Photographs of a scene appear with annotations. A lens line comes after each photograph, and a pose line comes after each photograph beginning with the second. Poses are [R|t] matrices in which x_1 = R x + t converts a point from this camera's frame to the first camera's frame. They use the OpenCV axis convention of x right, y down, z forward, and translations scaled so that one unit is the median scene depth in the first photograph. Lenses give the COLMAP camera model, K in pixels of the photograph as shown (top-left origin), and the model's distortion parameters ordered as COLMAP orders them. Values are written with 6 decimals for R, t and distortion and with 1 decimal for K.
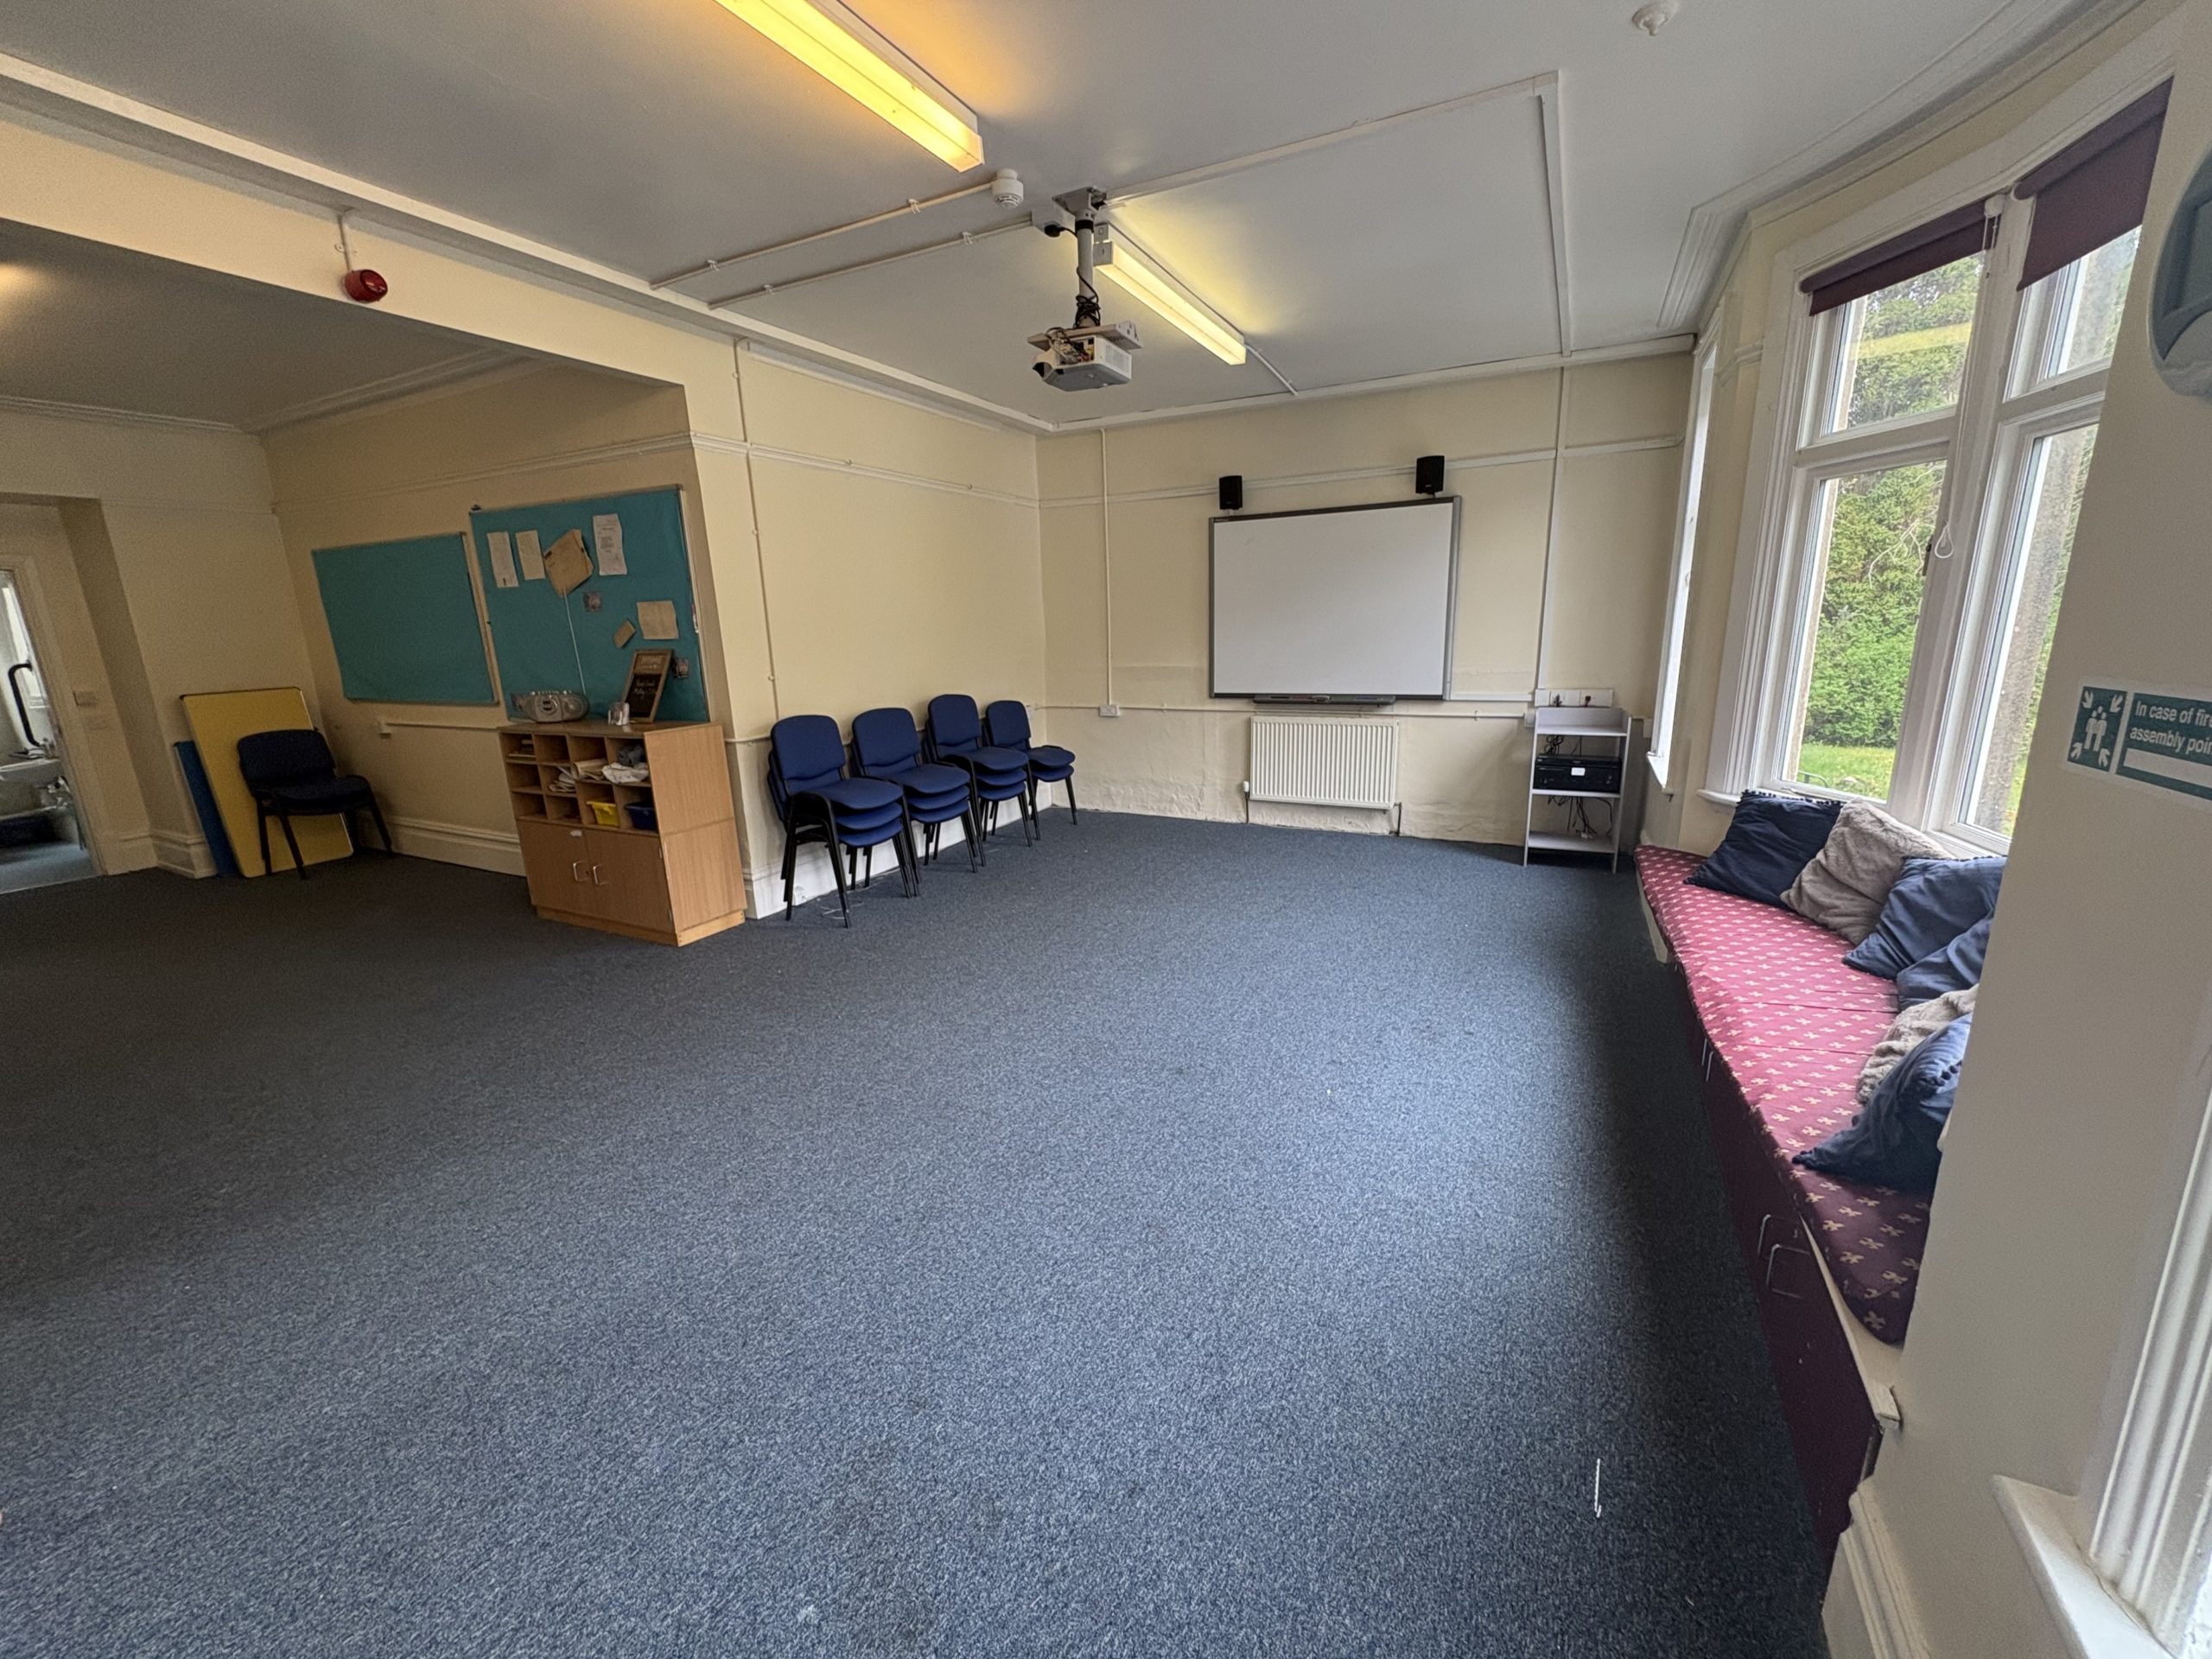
lens RADIAL K [[882.3, 0, 1113.1], [0, 882.3, 828.8], [0, 0, 1]] dist [0.001449, -0.000252]
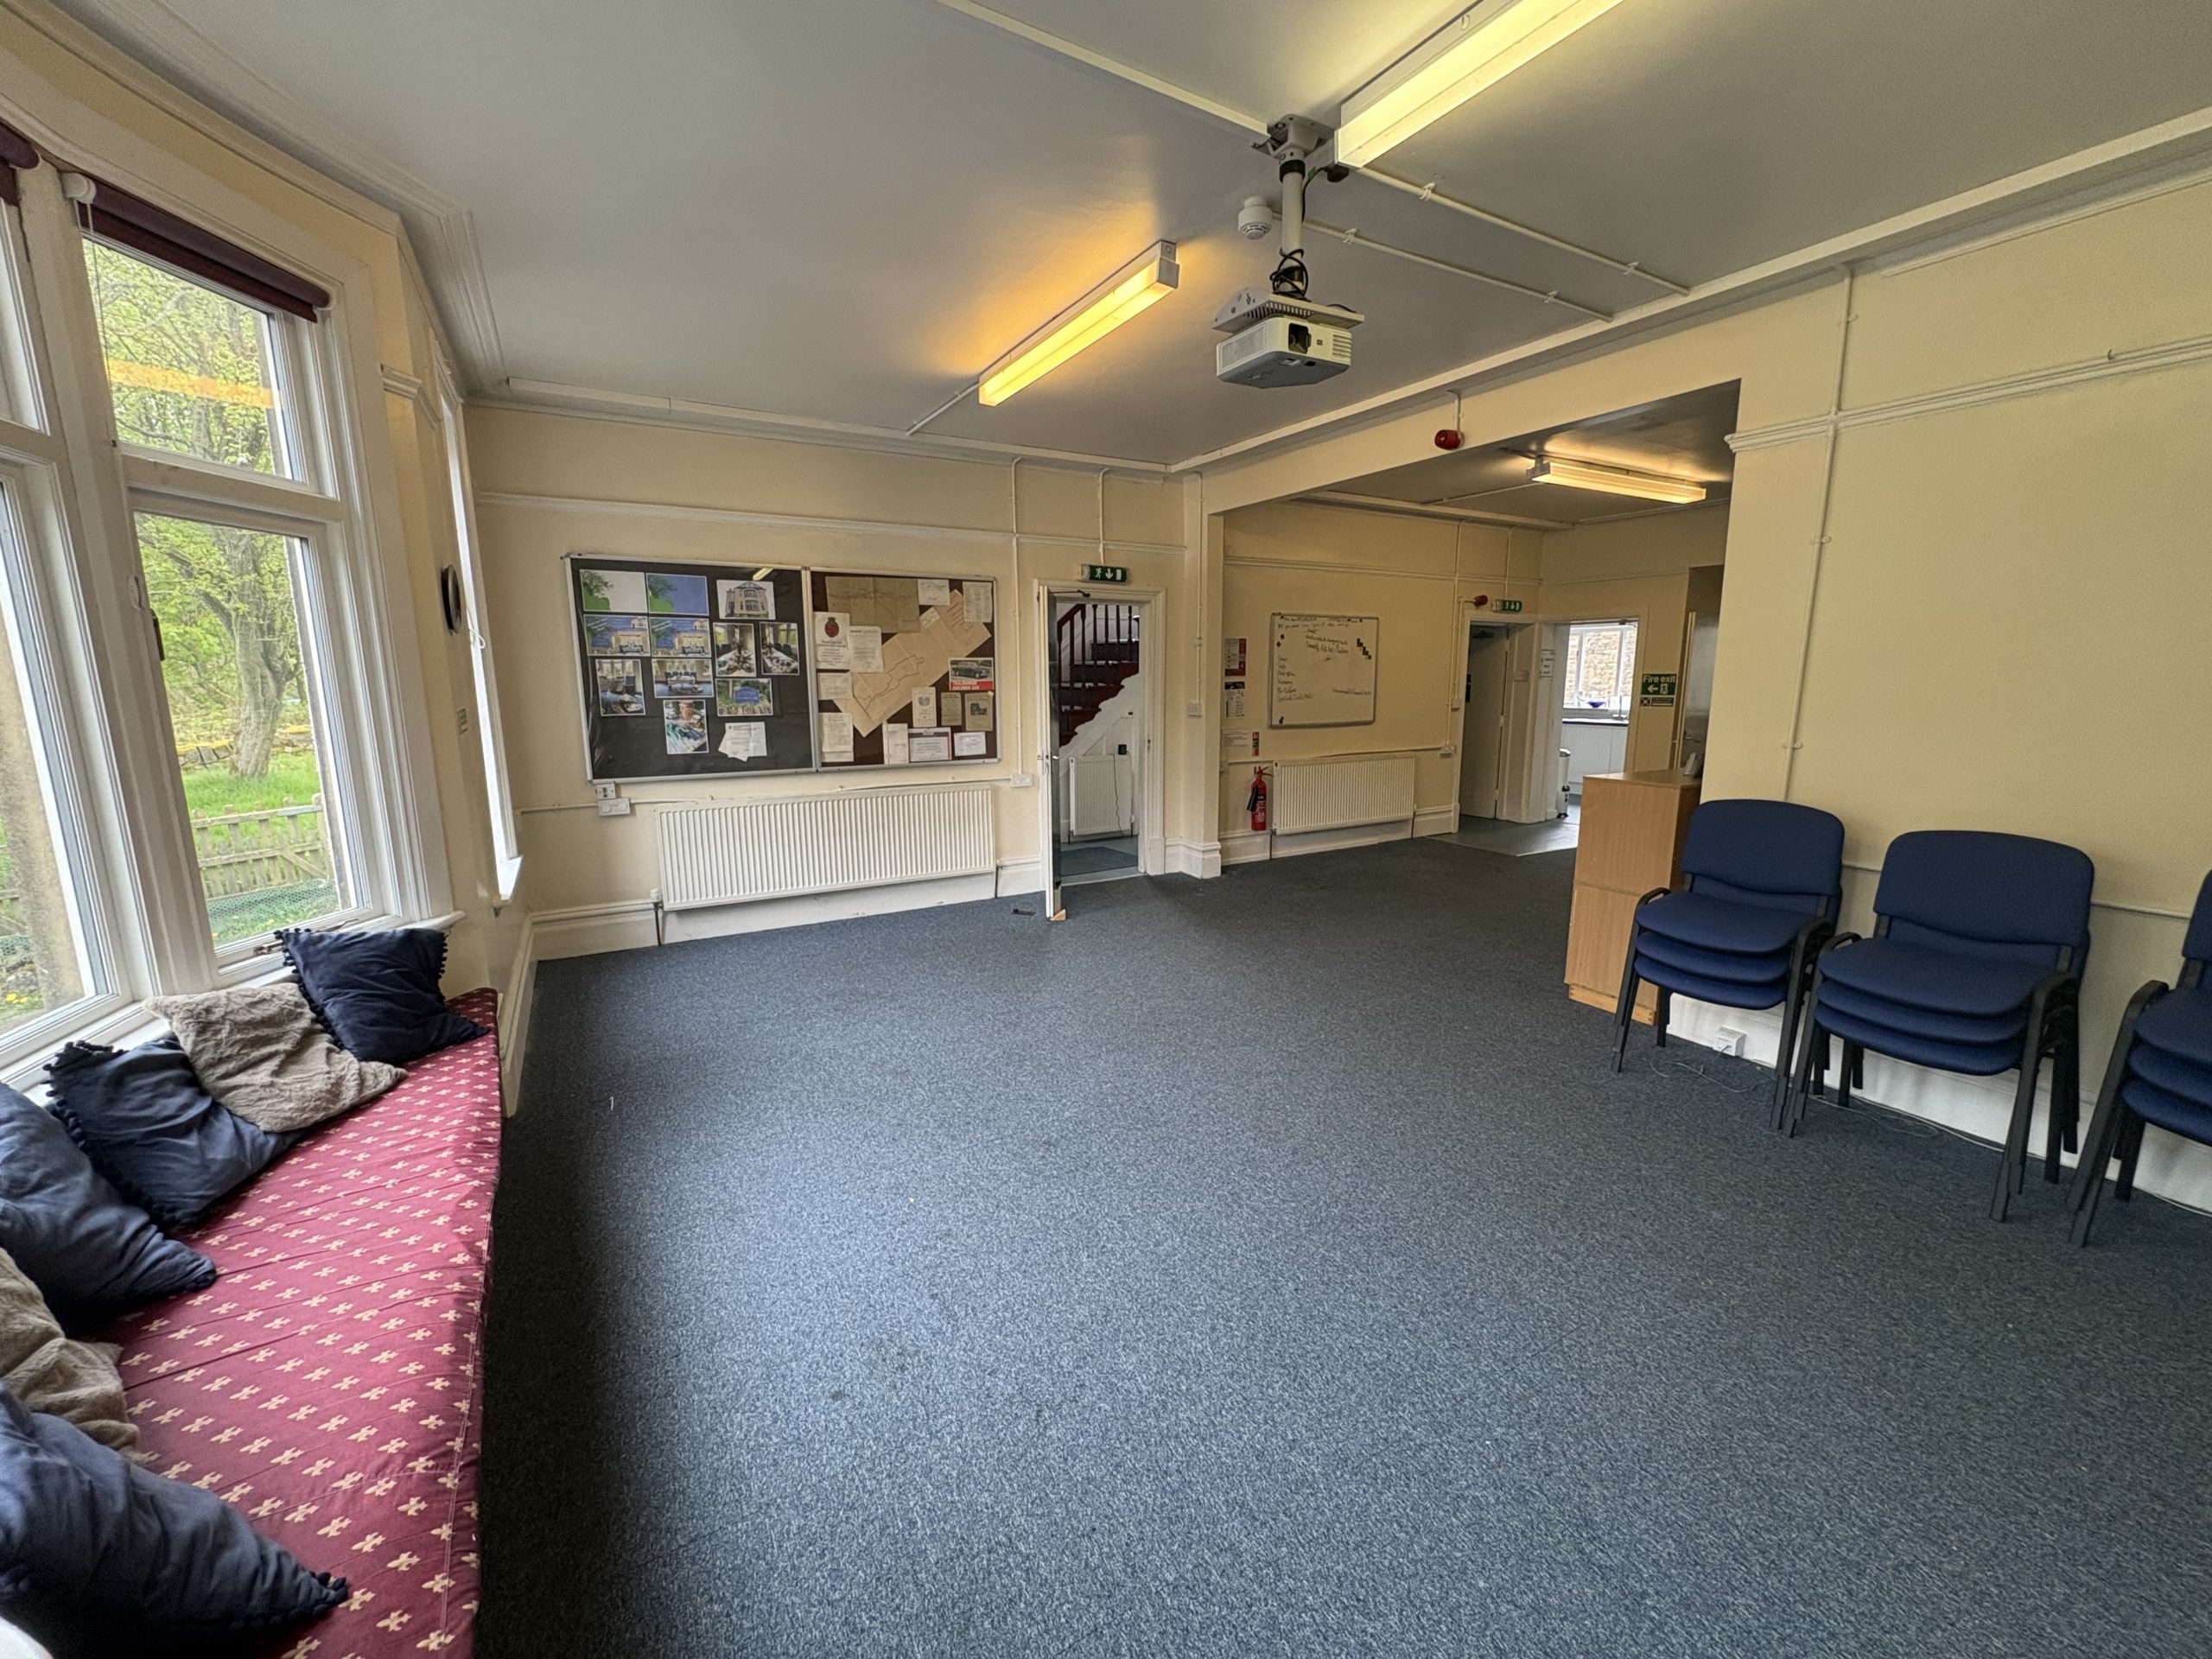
lens RADIAL K [[882.3, 0, 1112.8], [0, 882.3, 827.6], [0, 0, 1]] dist [0.001449, -0.000252]
pose [[-0.533628, 0.178164, -0.826740, 0.514251], [-0.176563, 0.932547, 0.314930, -0.243183], [0.827083, 0.314027, -0.466176, 0.926334]]
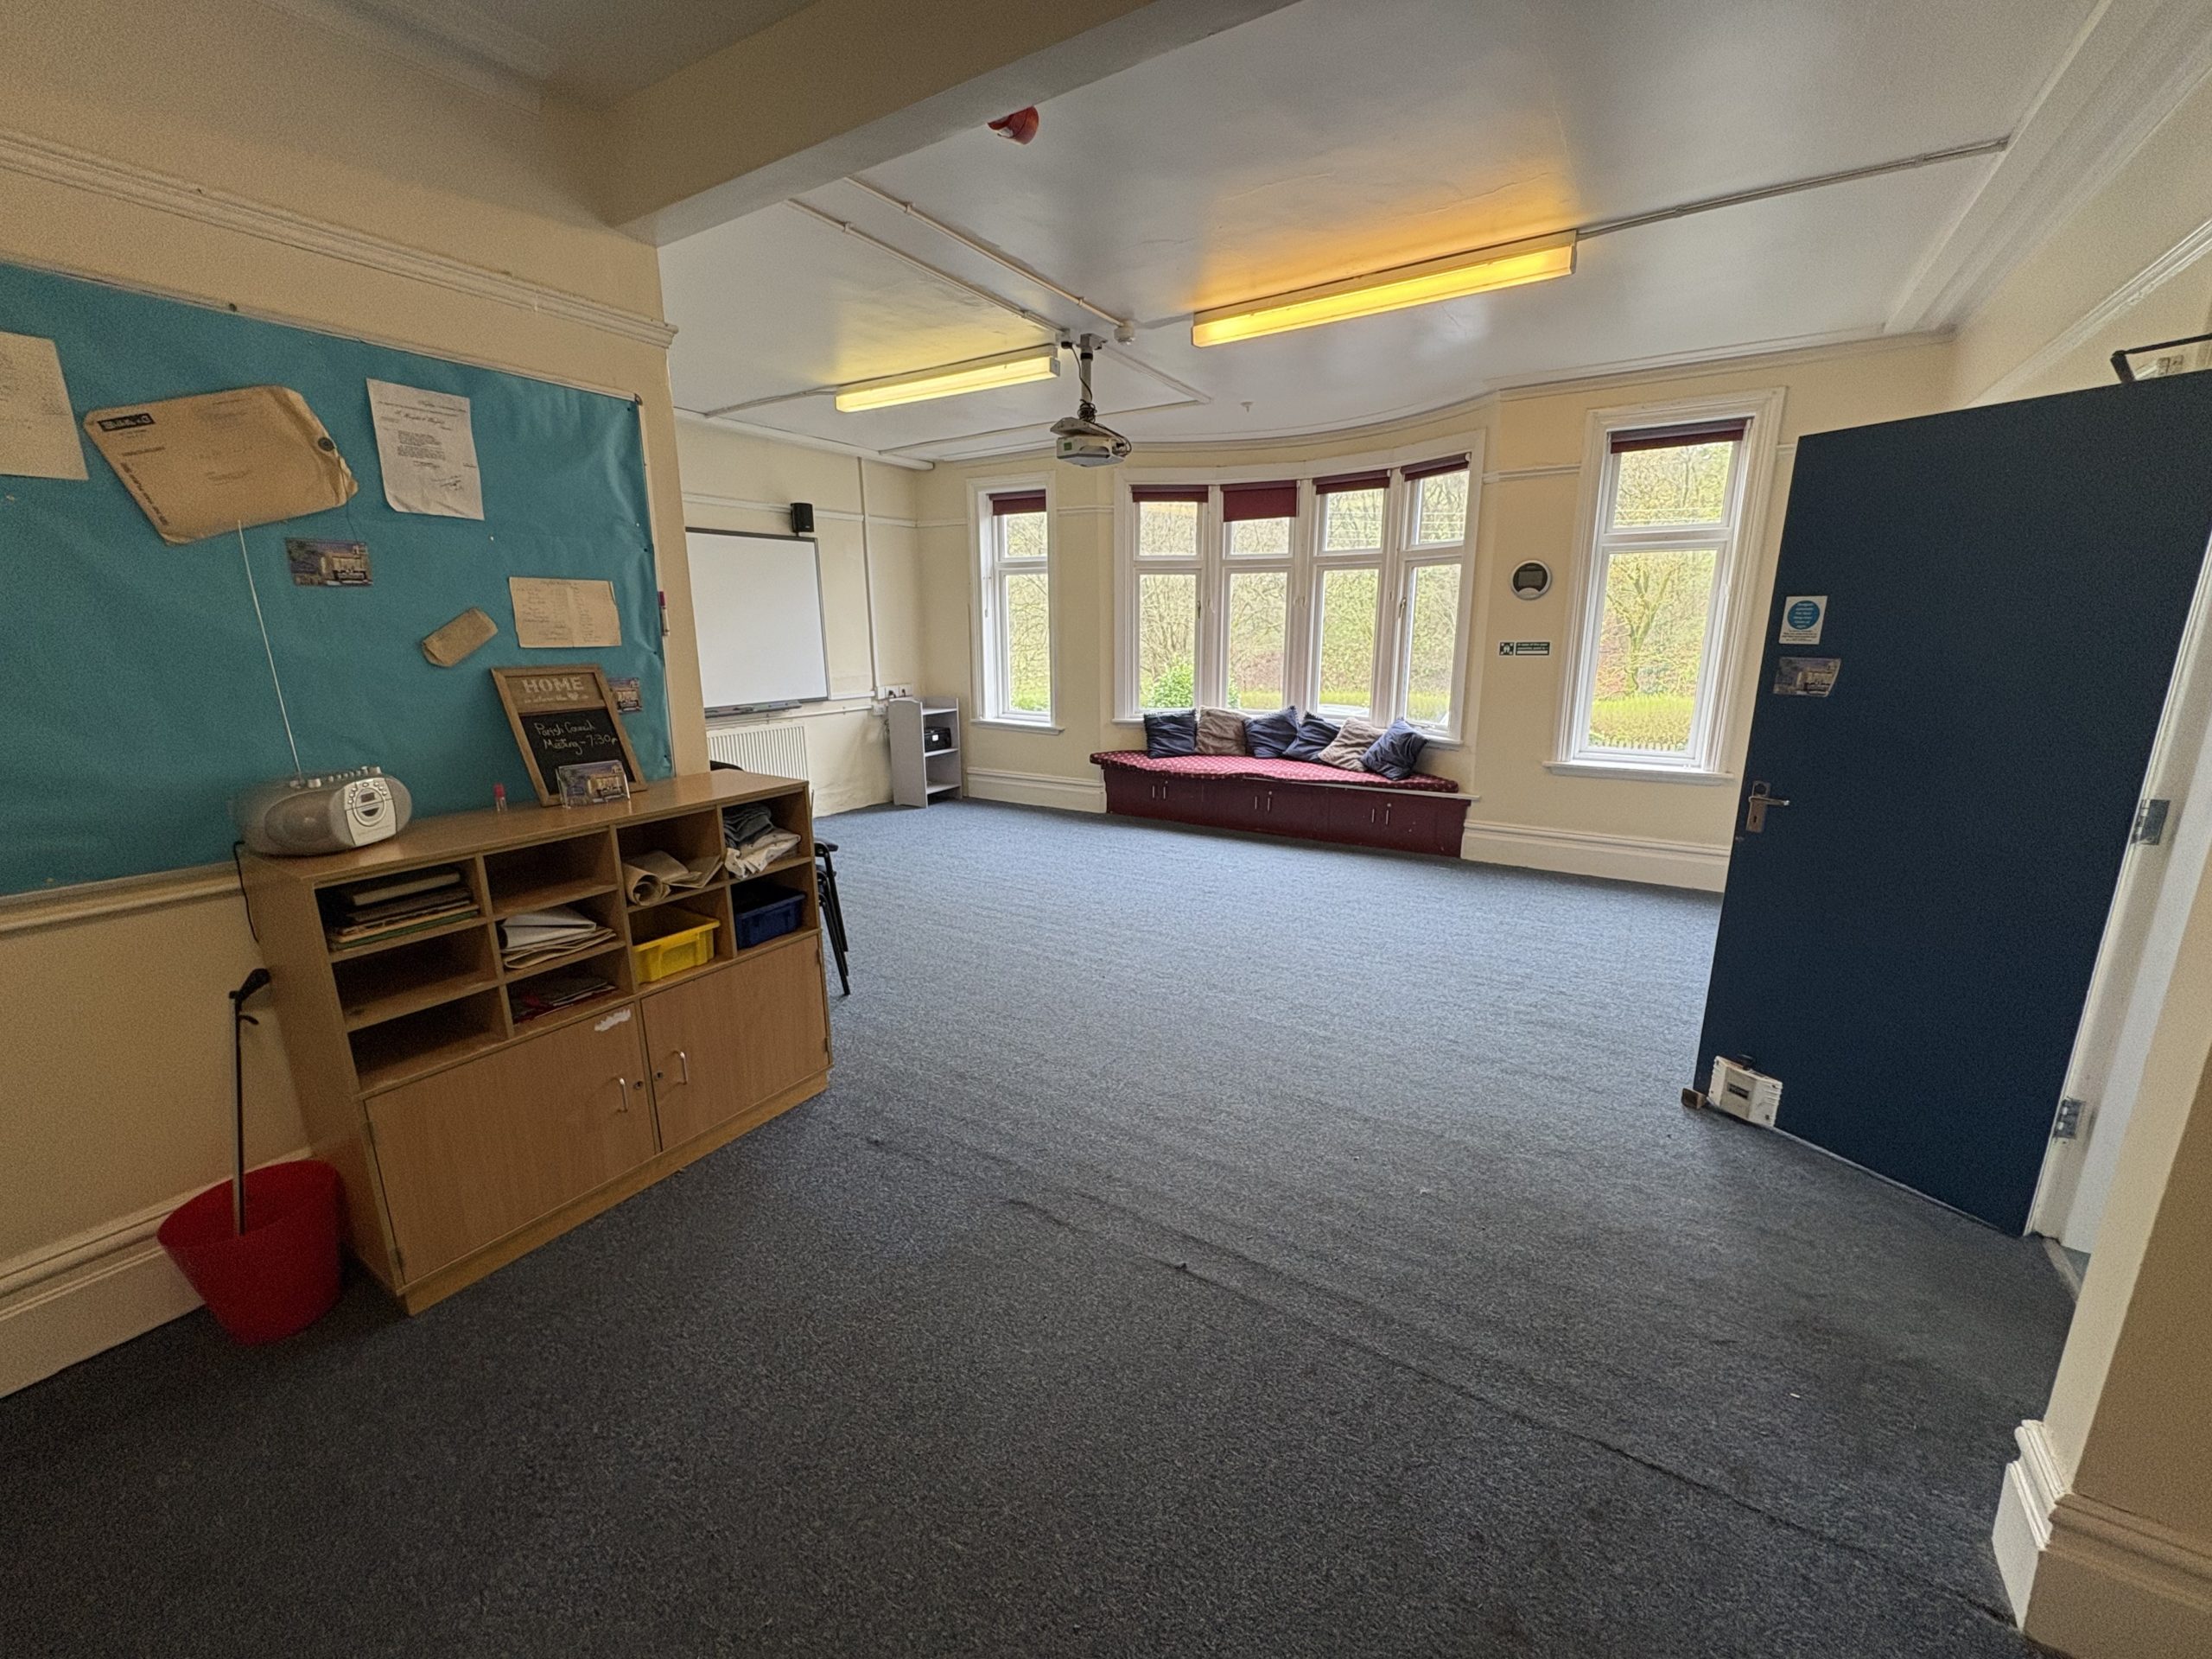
lens RADIAL K [[882.3, 0, 1107.9], [0, 882.3, 829.0], [0, 0, 1]] dist [0.001449, -0.000252]
pose [[0.085346, -0.198921, 0.976292, -1.038465], [0.231286, 0.957057, 0.174783, -0.122313], [-0.969135, 0.210886, 0.127689, 0.616599]]
